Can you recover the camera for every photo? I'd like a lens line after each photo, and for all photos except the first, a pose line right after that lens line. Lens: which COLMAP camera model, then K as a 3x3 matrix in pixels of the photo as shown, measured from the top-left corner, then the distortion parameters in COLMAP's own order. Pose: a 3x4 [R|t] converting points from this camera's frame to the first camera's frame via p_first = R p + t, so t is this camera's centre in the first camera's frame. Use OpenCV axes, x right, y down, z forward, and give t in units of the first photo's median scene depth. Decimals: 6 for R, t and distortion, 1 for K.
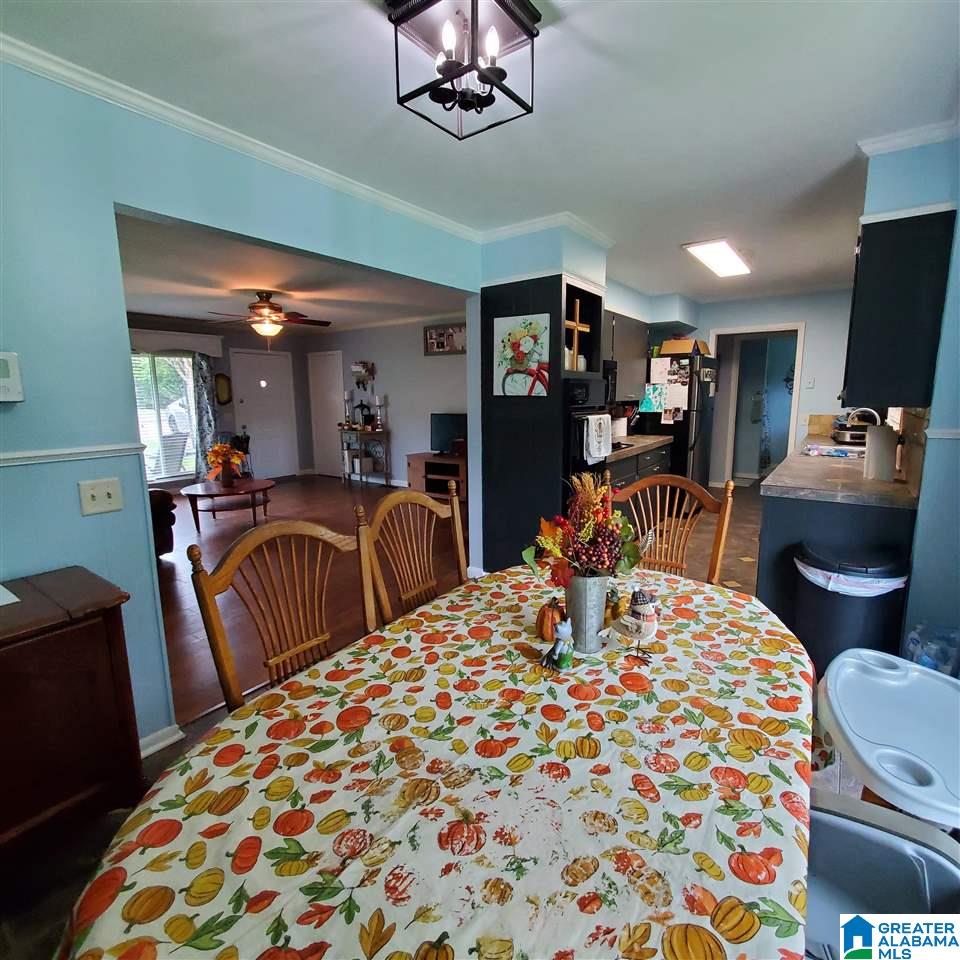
lens RADIAL K [[504.0, 0, 487.4], [0, 504.0, 473.3], [0, 0, 1]] dist [0.004034, -0.001250]
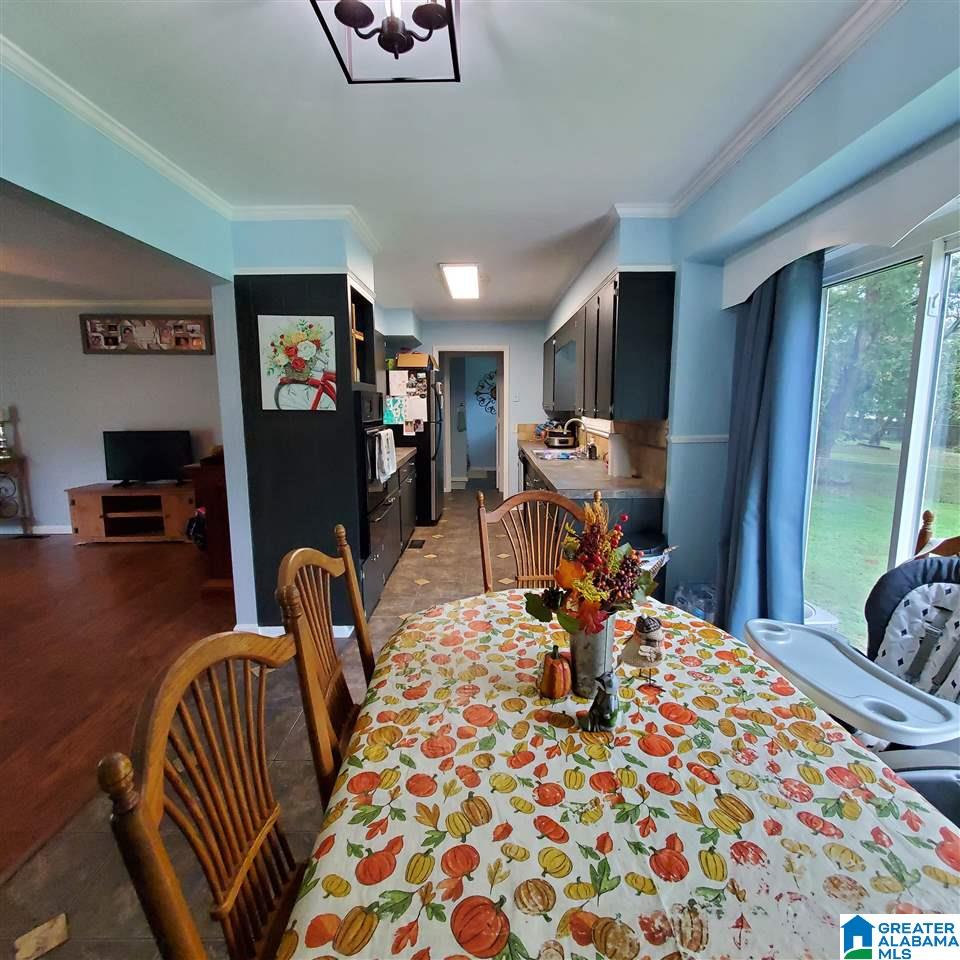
lens RADIAL K [[504.0, 0, 487.4], [0, 504.0, 473.3], [0, 0, 1]] dist [0.004034, -0.001250]
pose [[0.813961, -0.076123, 0.575910, -0.190281], [0.086968, 0.996173, 0.008756, -0.030733], [-0.574373, 0.042959, 0.817466, 0.144319]]
